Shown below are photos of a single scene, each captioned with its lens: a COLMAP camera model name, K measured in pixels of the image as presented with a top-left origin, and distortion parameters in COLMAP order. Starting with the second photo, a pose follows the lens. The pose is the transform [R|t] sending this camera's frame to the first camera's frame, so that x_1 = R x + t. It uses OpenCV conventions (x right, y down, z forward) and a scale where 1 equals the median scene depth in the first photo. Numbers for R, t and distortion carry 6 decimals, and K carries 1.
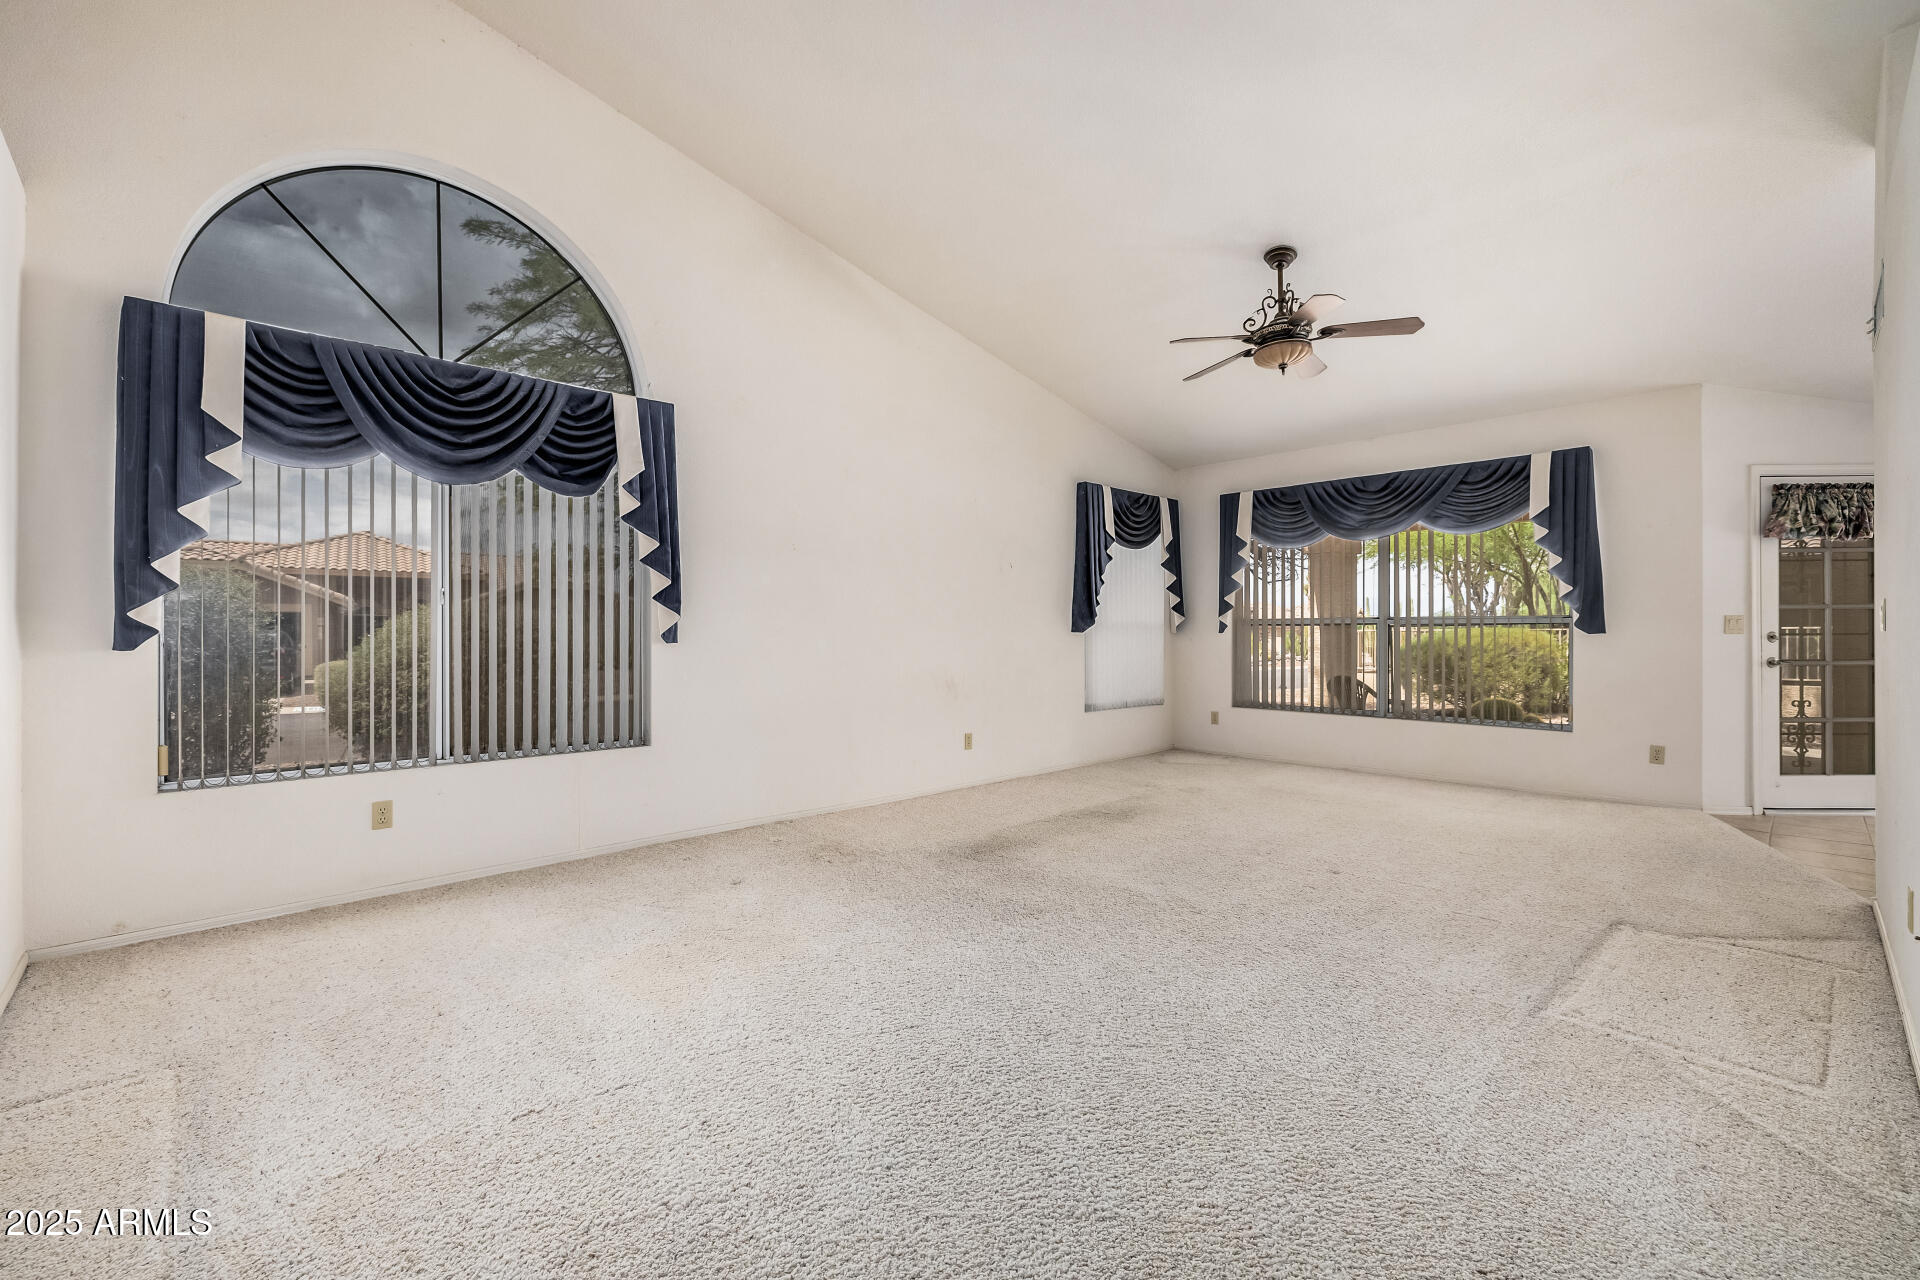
lens RADIAL K [[802.8, 0, 949.4], [0, 802.8, 635.3], [0, 0, 1]] dist [-0.000466, 0.000111]
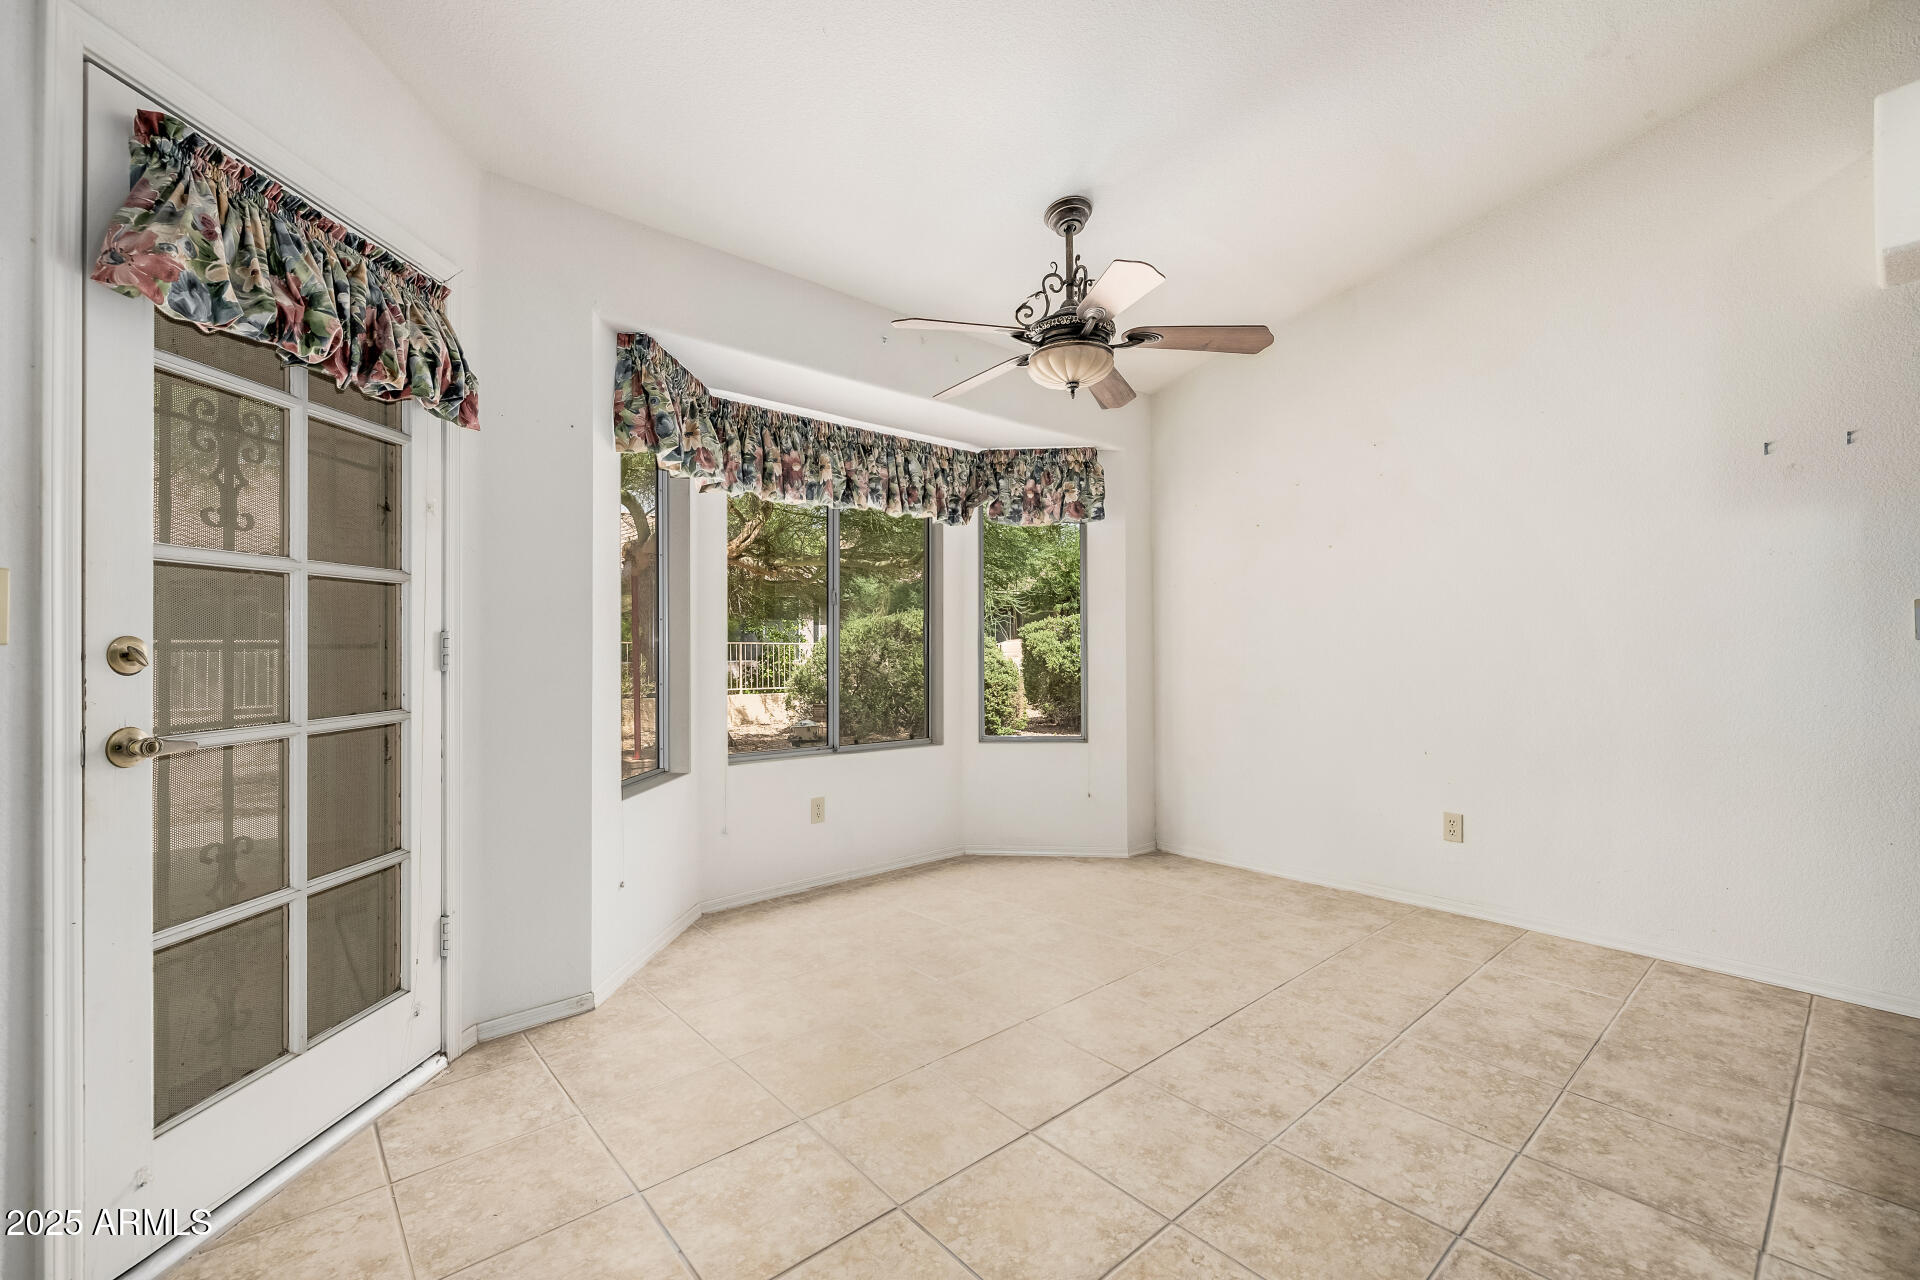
lens RADIAL K [[802.8, 0, 949.4], [0, 802.8, 635.3], [0, 0, 1]] dist [-0.000466, 0.000111]
pose [[0.047112, 0.013373, 0.998800, 0.760731], [0.003492, 0.999902, -0.013552, -0.000320], [-0.998884, 0.004127, 0.047060, 0.701526]]
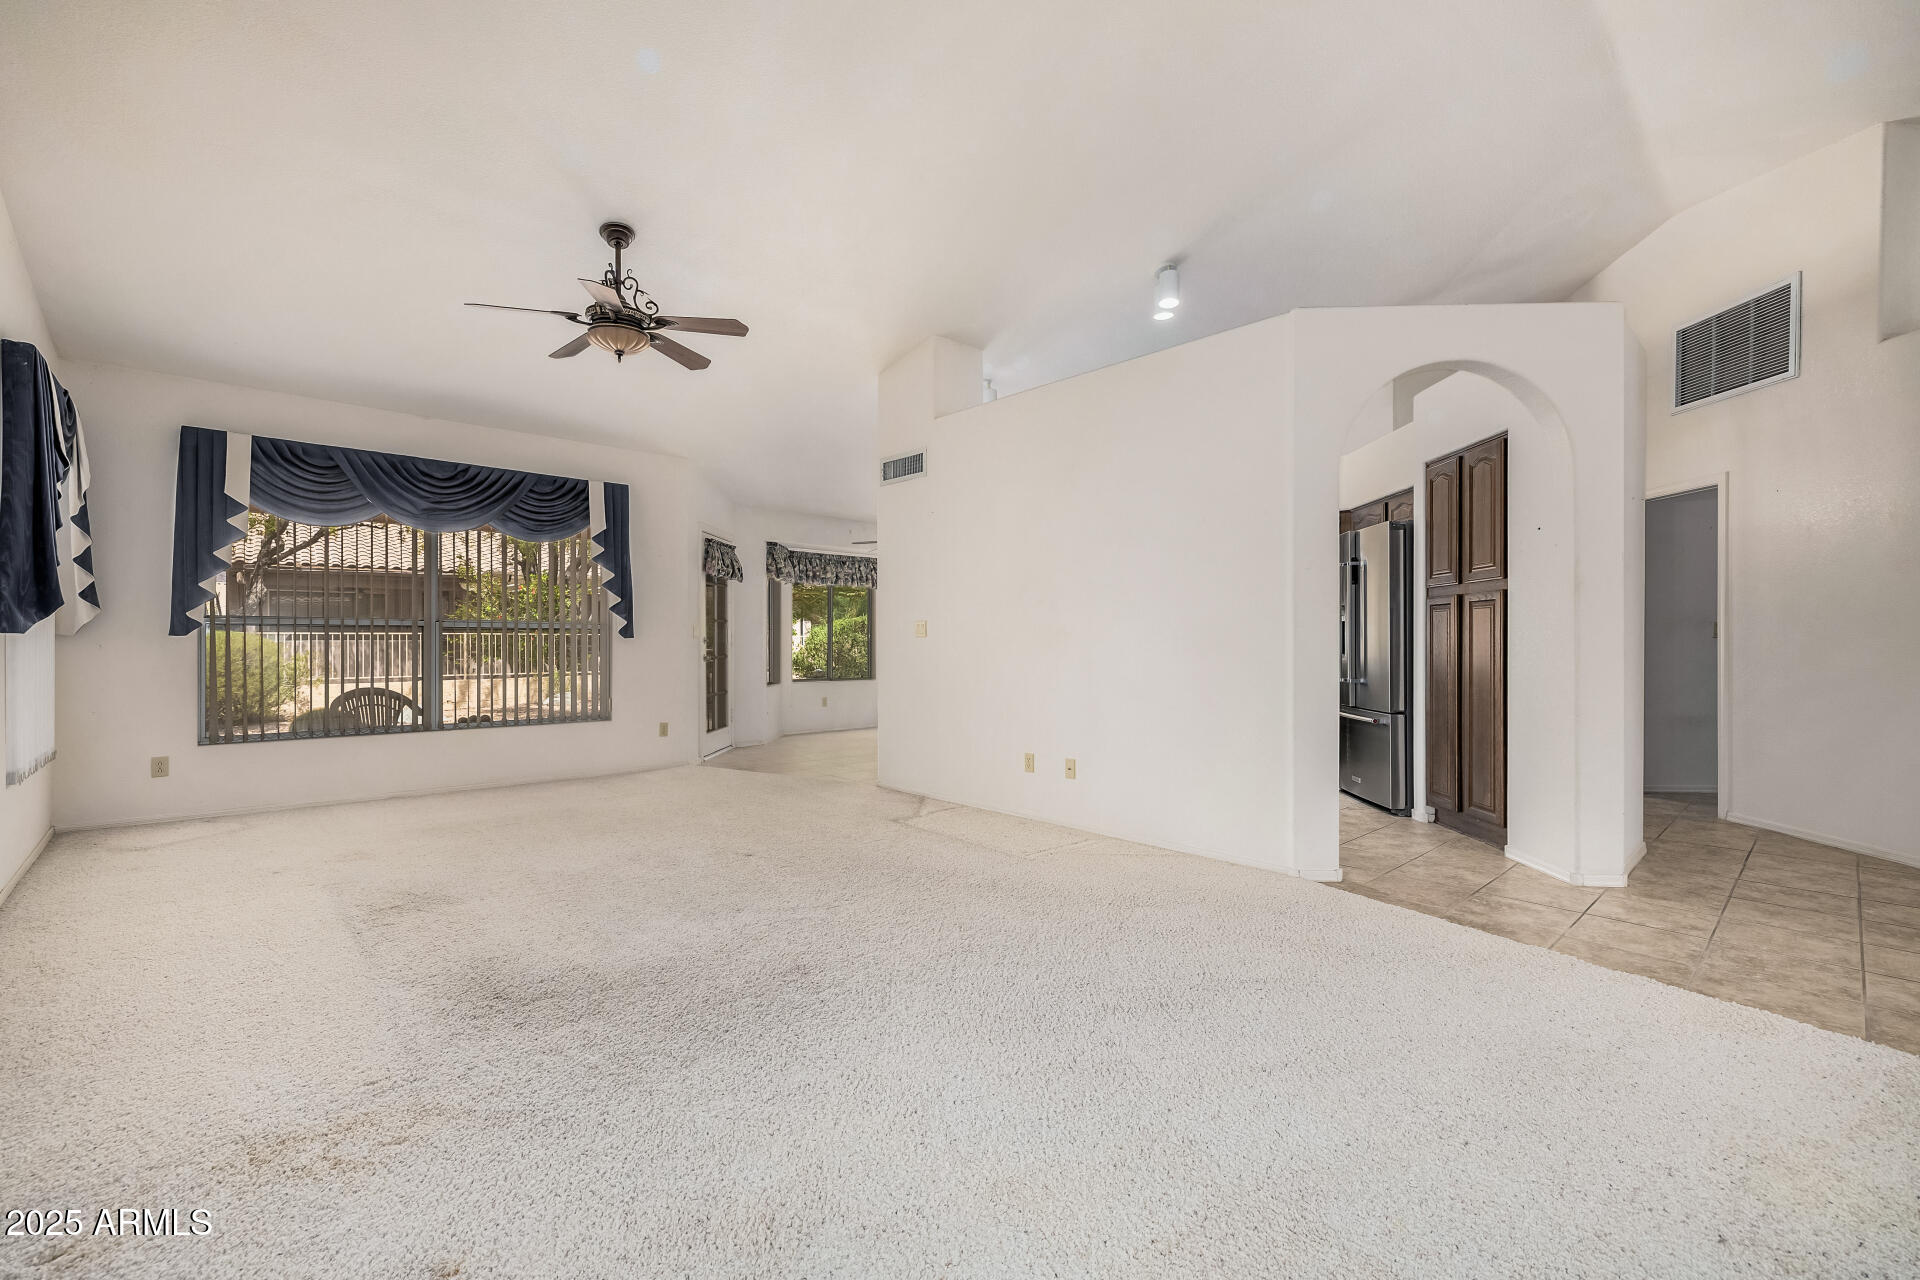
lens RADIAL K [[802.8, 0, 949.4], [0, 802.8, 635.3], [0, 0, 1]] dist [-0.000466, 0.000111]
pose [[0.015115, 0.004612, 0.999875, -0.452928], [0.000105, 0.999989, -0.004614, -0.000077], [-0.999886, 0.000175, 0.015114, 0.525580]]
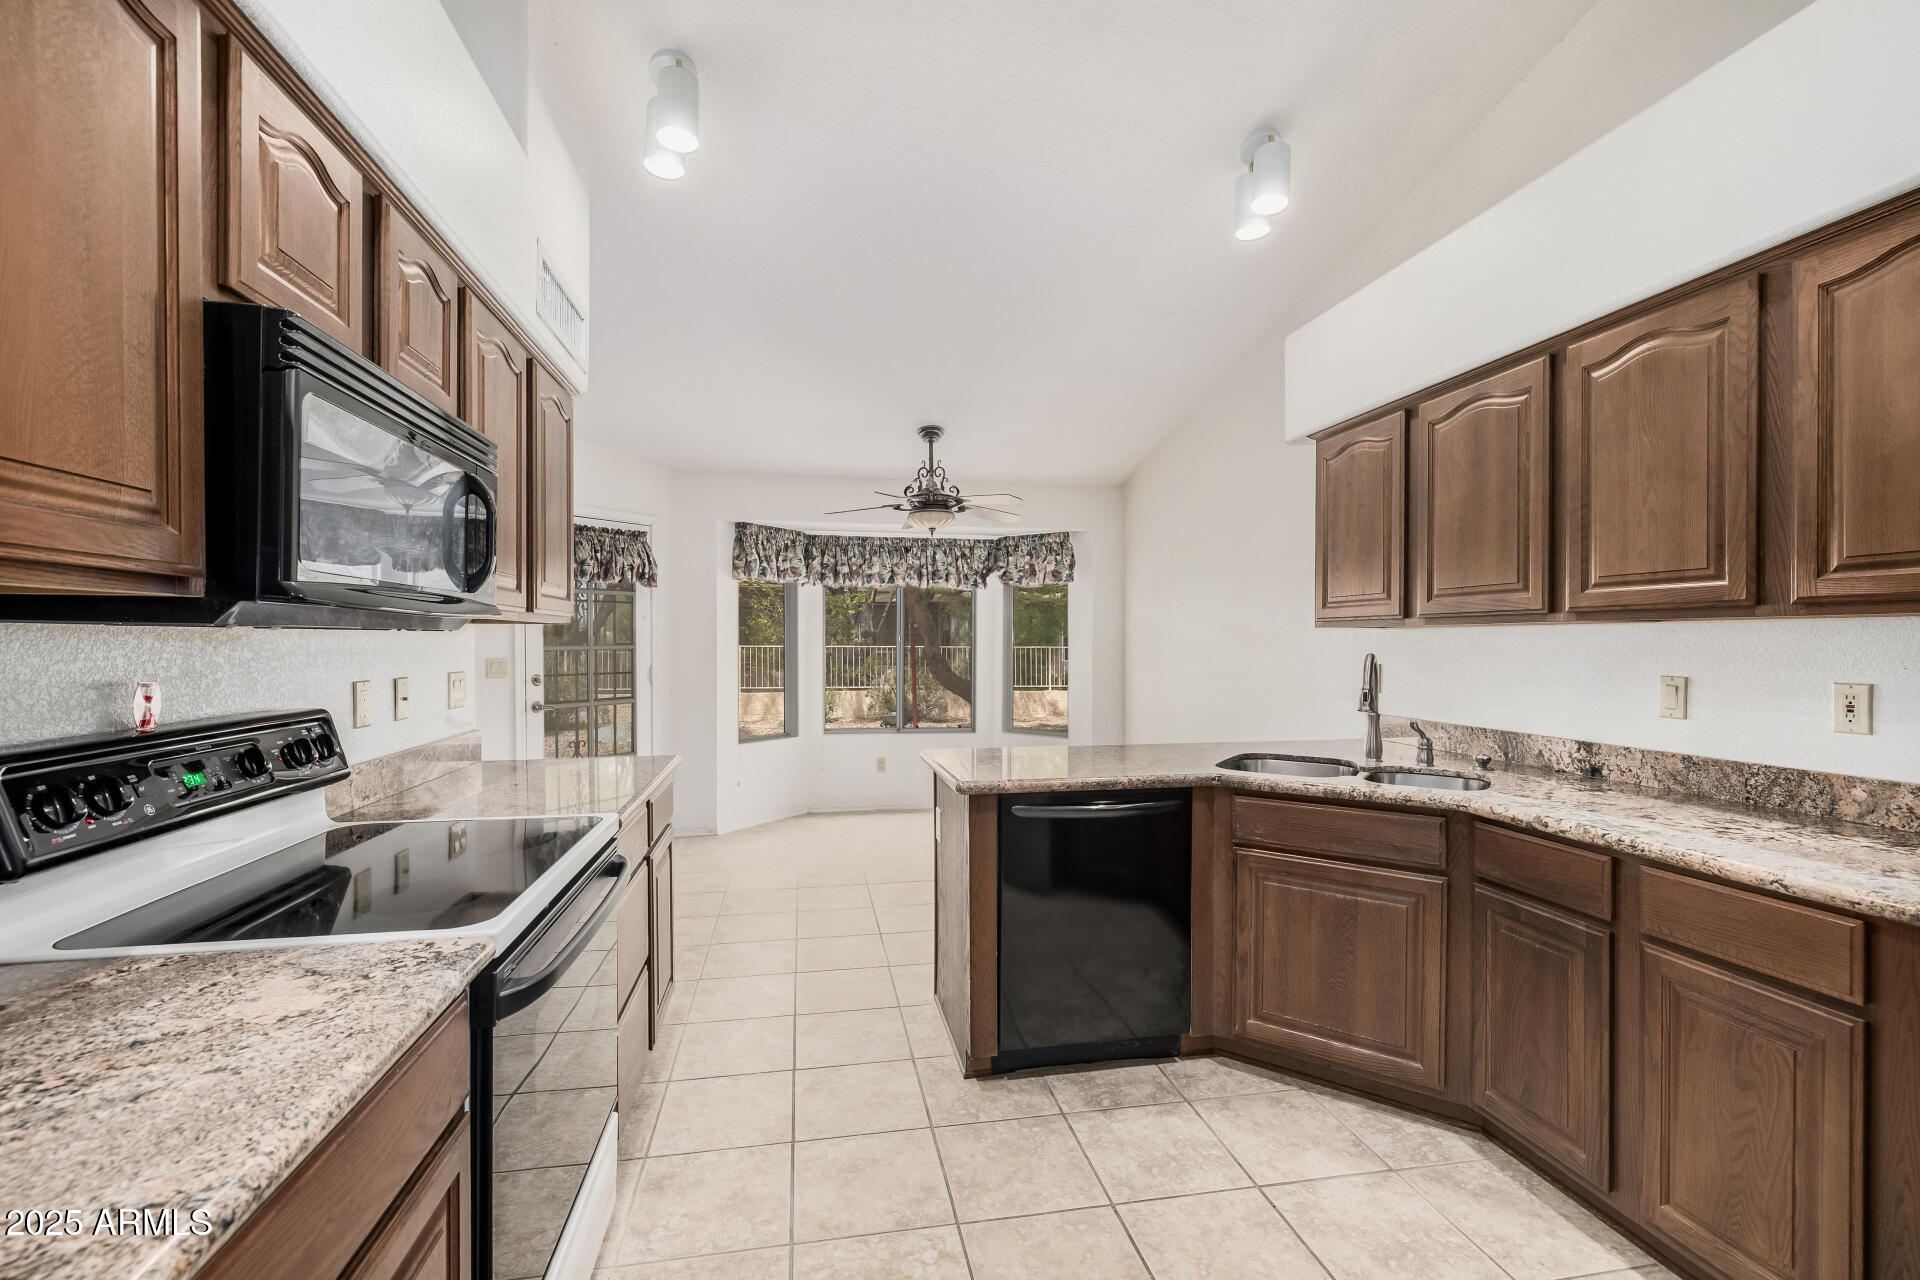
lens RADIAL K [[802.8, 0, 949.4], [0, 802.8, 635.3], [0, 0, 1]] dist [-0.000466, 0.000111]
pose [[0.541244, 0.005738, 0.840846, 0.492327], [0.000830, 0.999973, -0.007359, -0.043559], [-0.840865, 0.004681, 0.541225, 0.075118]]
